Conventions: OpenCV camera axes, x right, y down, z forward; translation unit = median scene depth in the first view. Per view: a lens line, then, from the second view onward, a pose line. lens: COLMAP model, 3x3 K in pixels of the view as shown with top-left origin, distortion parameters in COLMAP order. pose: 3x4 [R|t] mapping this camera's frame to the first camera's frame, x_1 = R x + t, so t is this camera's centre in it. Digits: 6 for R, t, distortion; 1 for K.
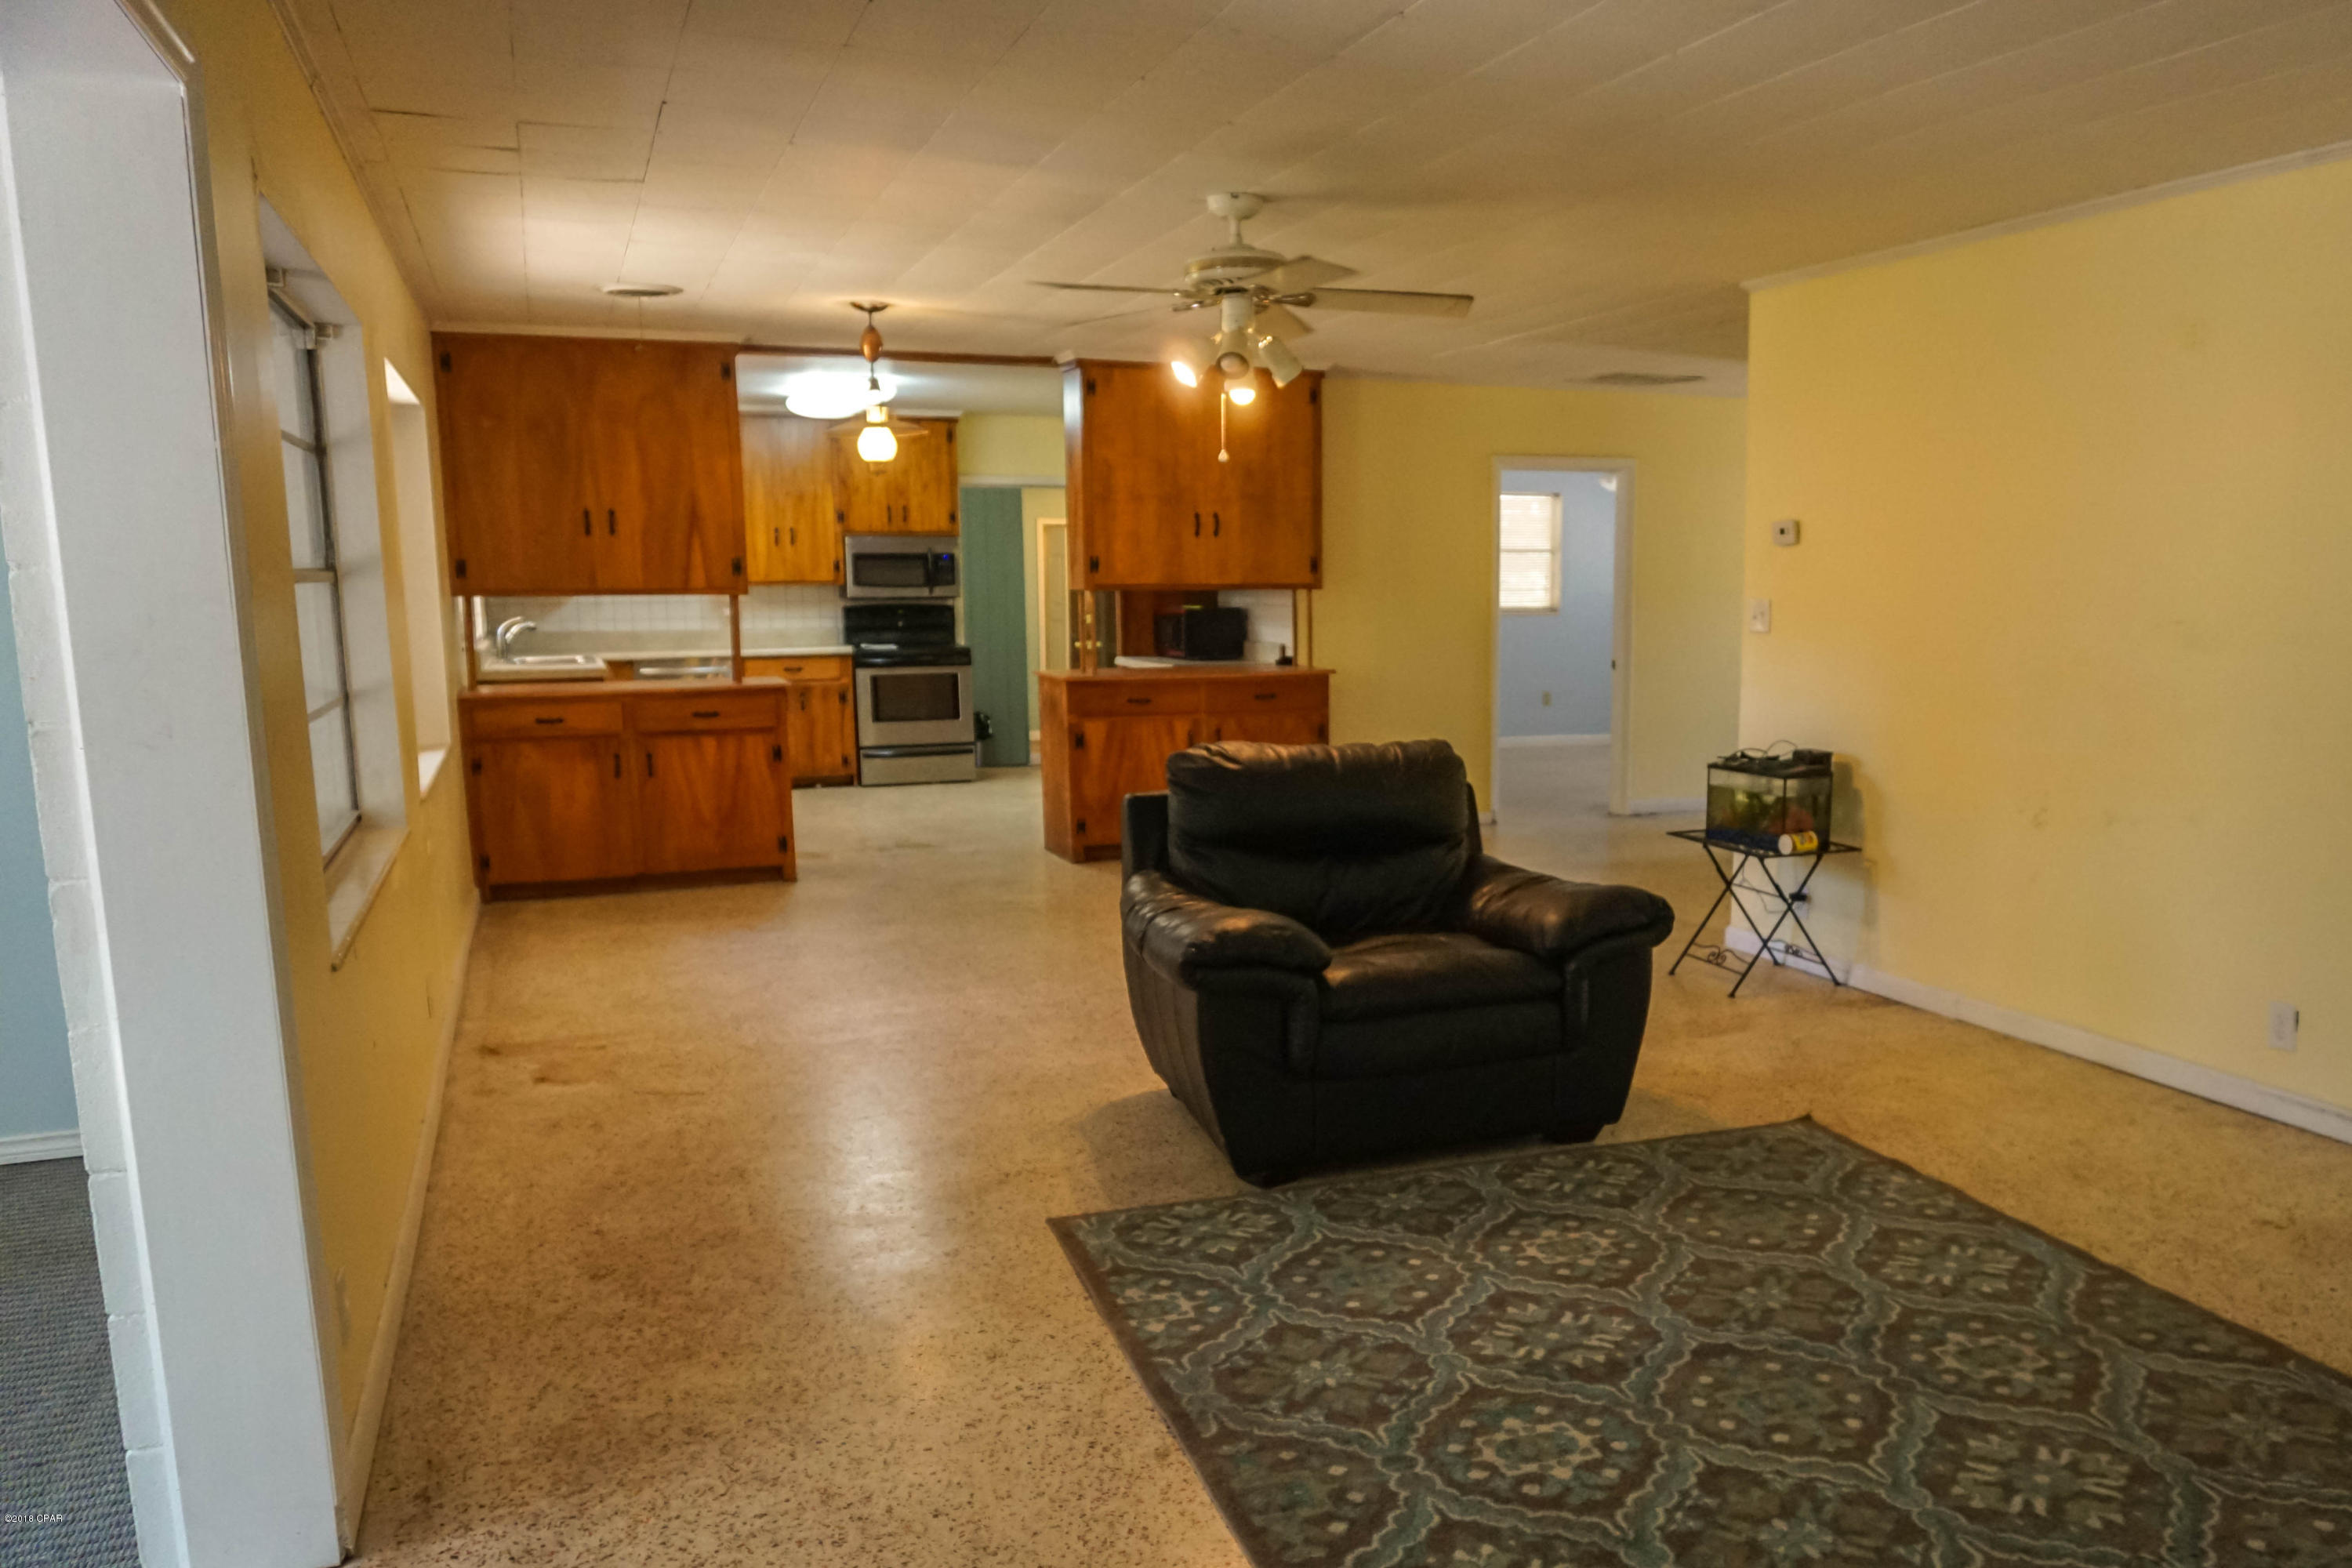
lens RADIAL K [[1814.9, 0, 1351.3], [0, 1814.9, 887.2], [0, 0, 1]] dist [-0.034150, -0.000533]
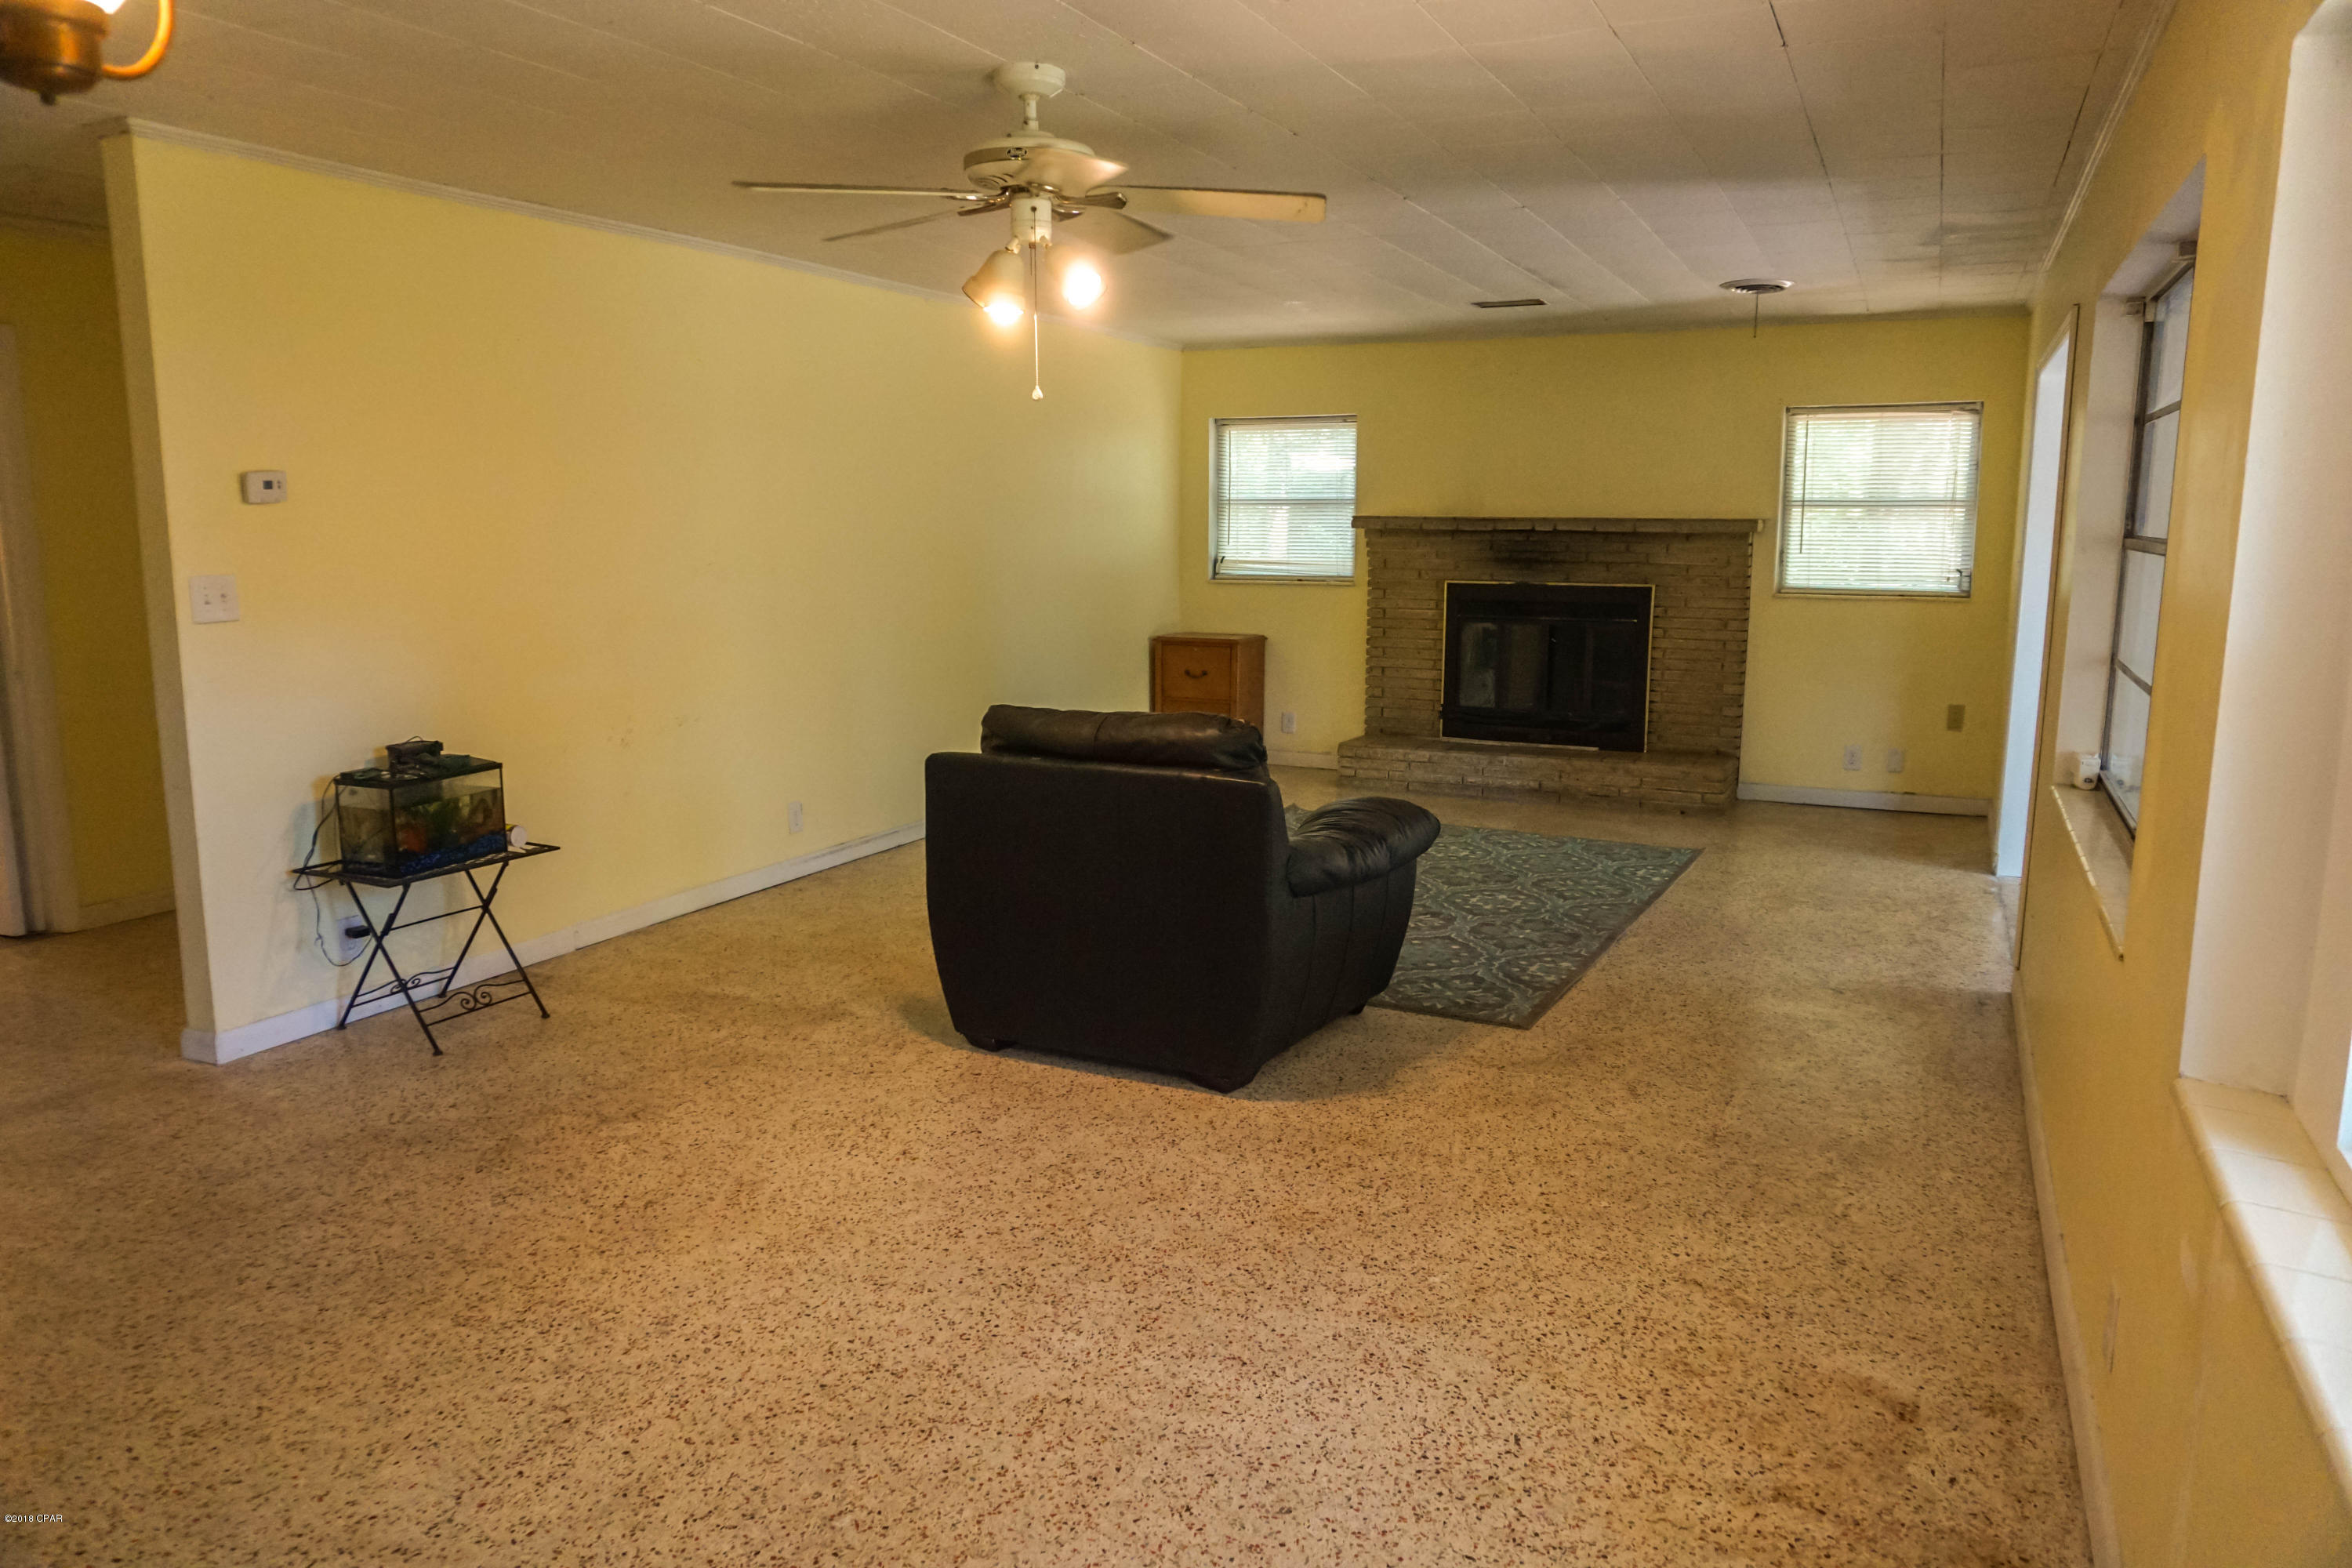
lens RADIAL K [[1628.5, 0, 1161.8], [0, 1628.5, 784.9], [0, 0, 1]] dist [-0.040789, 0.025934]
pose [[-0.654508, -0.127140, 0.745288, -0.826446], [0.130017, 0.952147, 0.276609, -0.334625], [-0.744792, 0.277943, -0.606657, 1.817260]]
